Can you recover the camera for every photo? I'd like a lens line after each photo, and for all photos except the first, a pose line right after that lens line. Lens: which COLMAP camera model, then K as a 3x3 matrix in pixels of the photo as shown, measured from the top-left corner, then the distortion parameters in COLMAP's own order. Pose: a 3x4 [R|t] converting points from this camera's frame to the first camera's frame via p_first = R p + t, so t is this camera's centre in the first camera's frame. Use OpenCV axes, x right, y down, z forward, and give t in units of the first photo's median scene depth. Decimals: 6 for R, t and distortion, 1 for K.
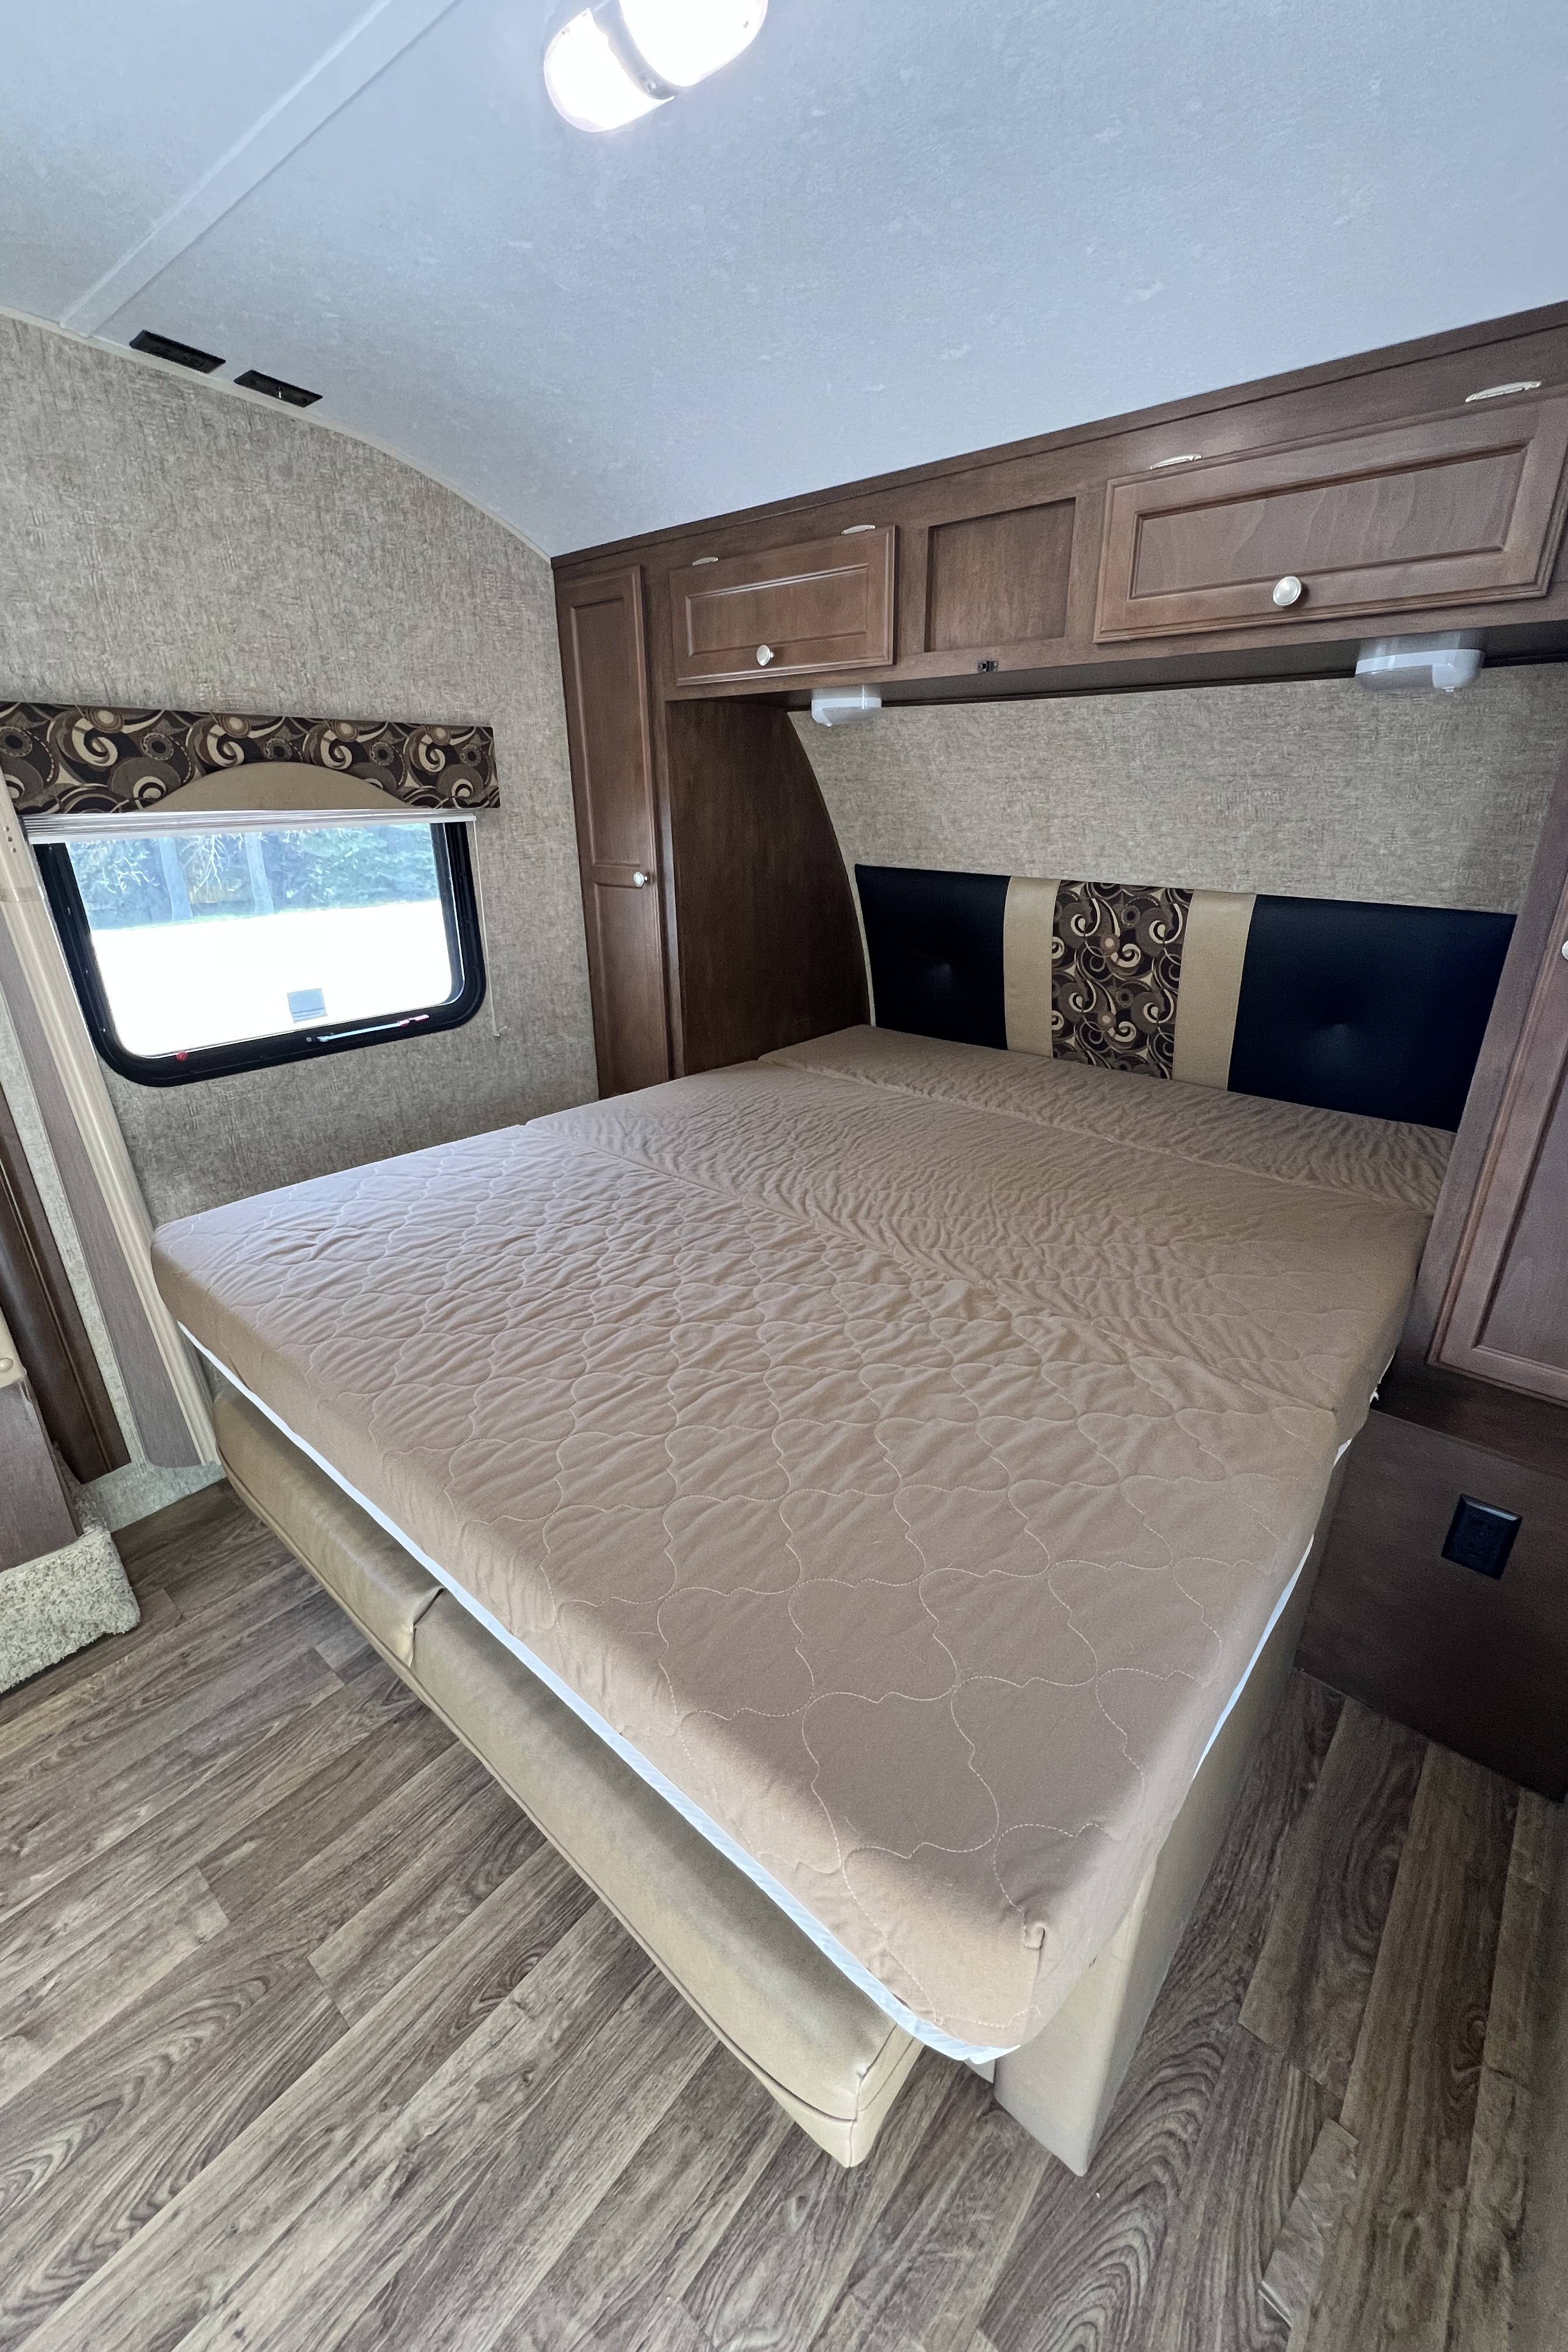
lens RADIAL K [[934.1, 0, 792.9], [0, 934.1, 1171.9], [0, 0, 1]] dist [-0.000729, -0.000204]
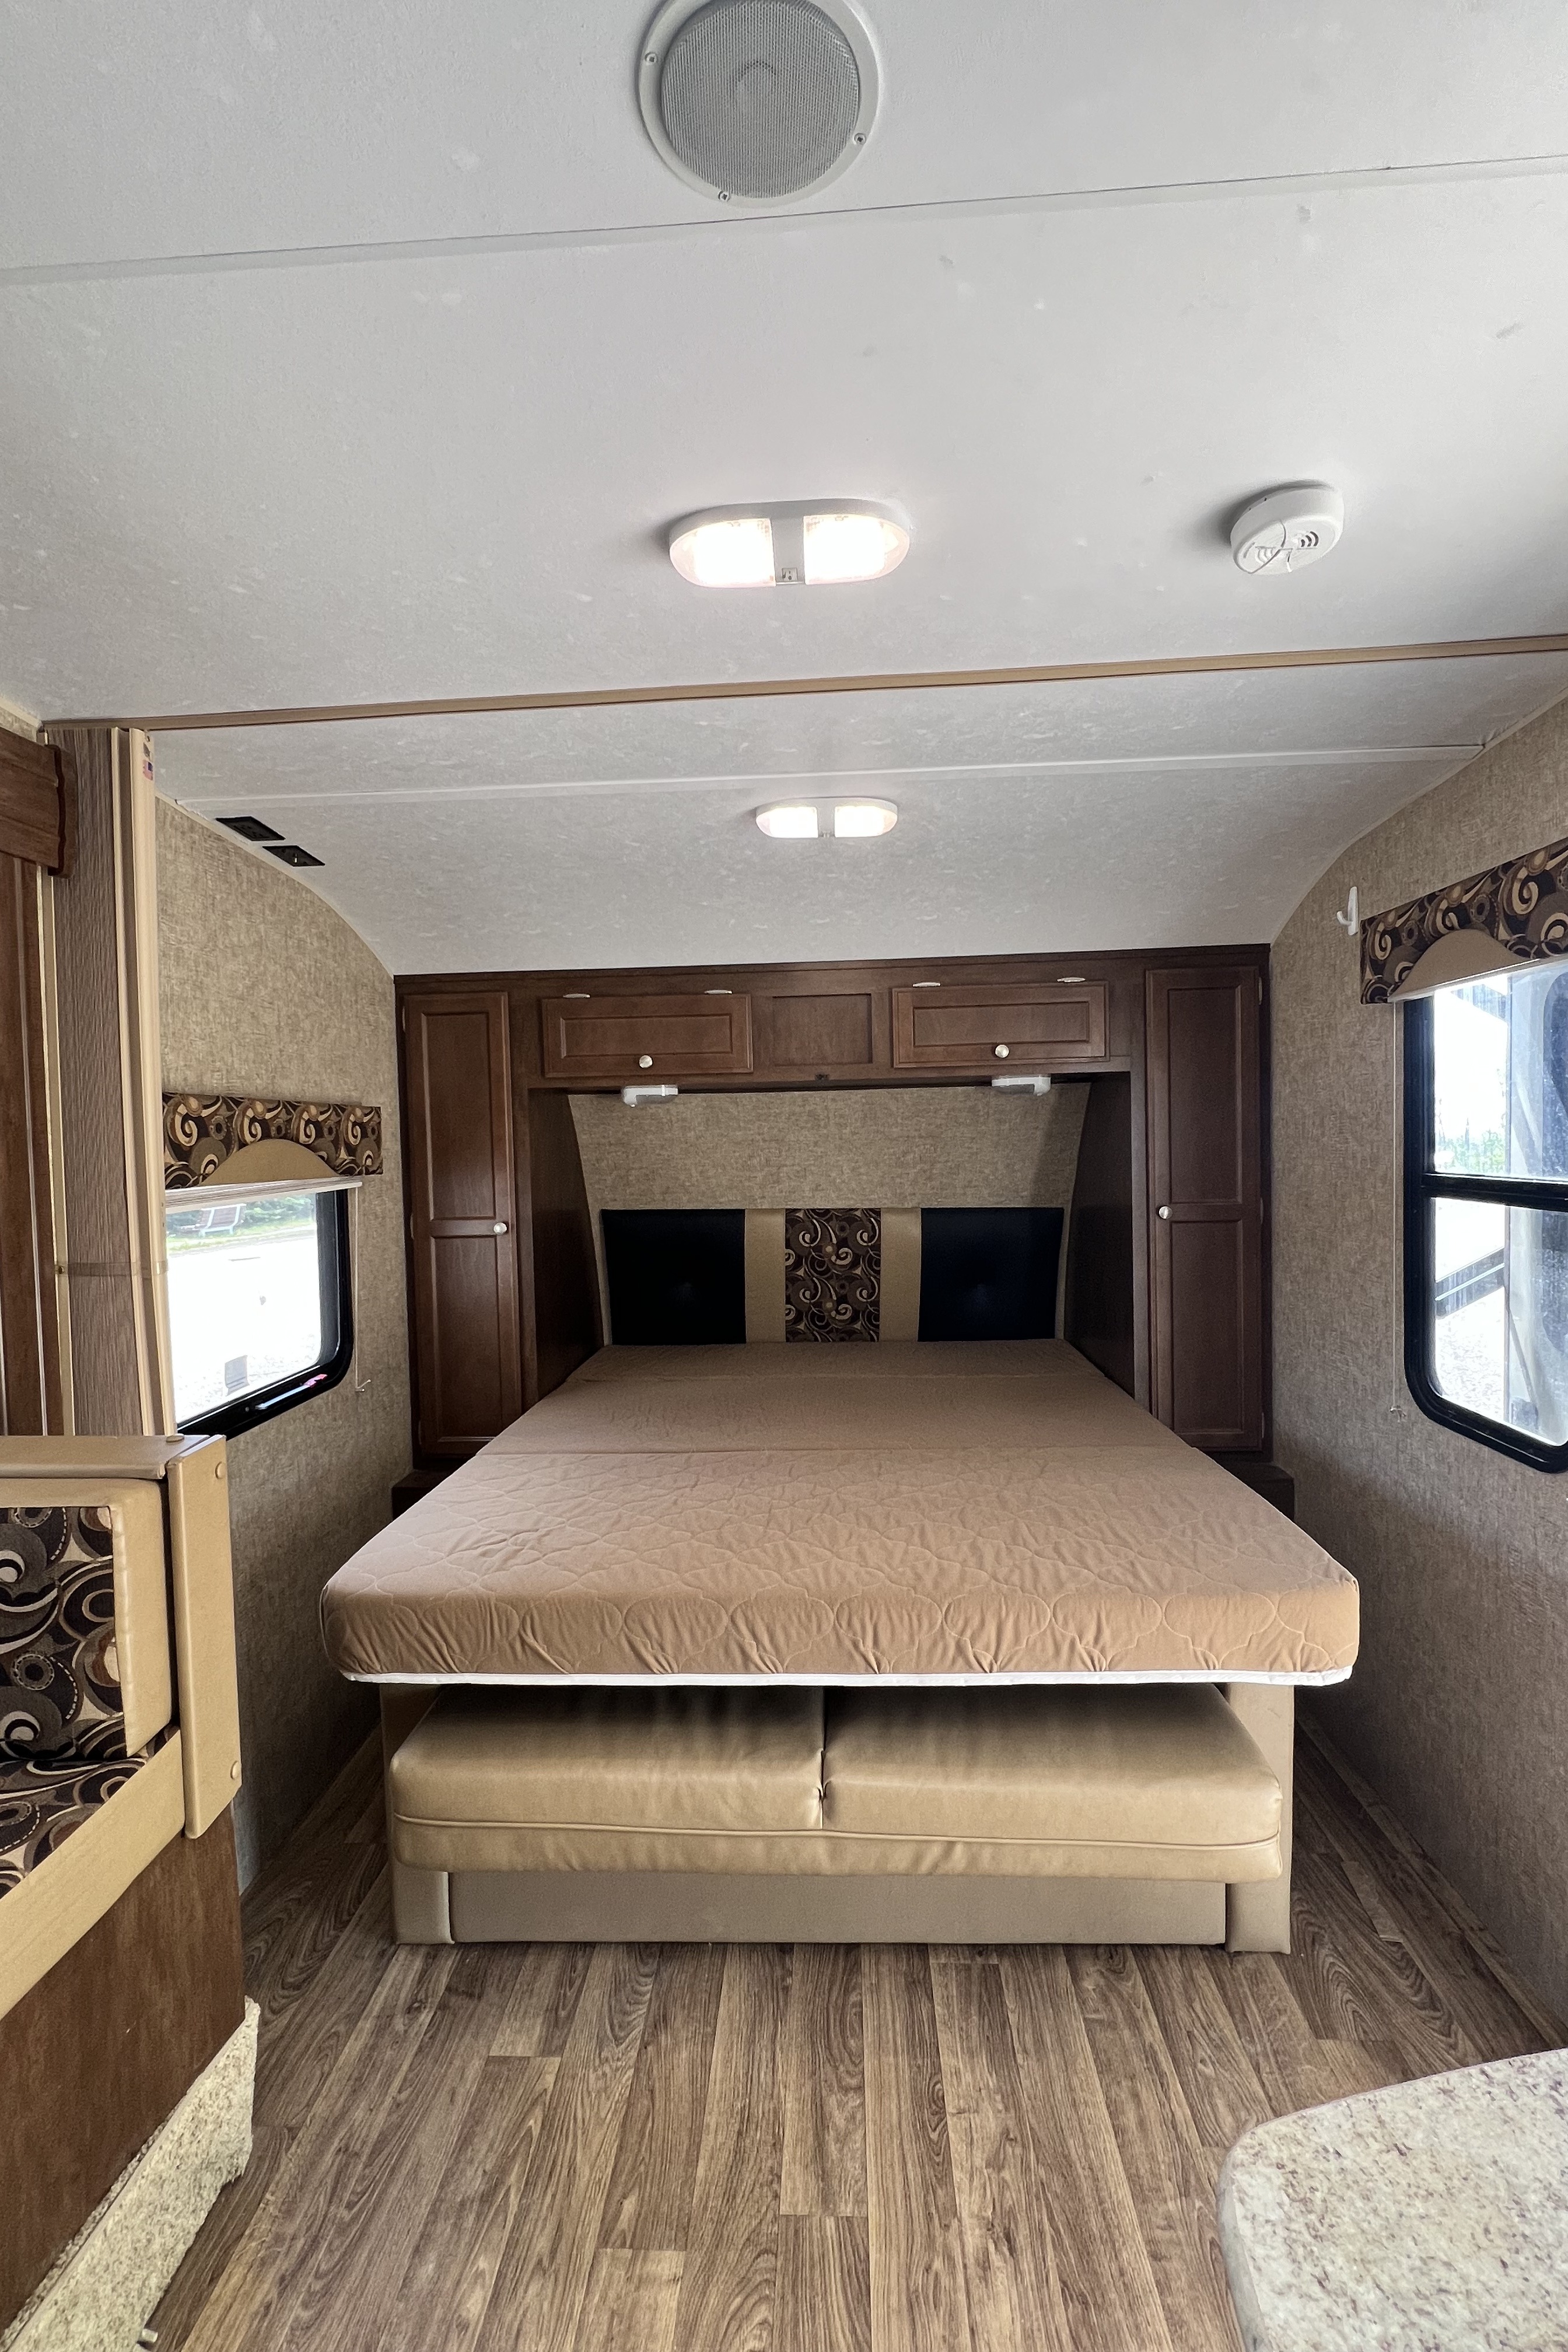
lens RADIAL K [[1013.4, 0, 788.7], [0, 1013.4, 1175.8], [0, 0, 1]] dist [-0.002586, 0.000538]
pose [[0.796482, -0.037736, 0.603484, -0.960717], [0.247765, 0.930784, -0.268799, 0.068106], [-0.551570, 0.363616, 0.750702, -0.214485]]
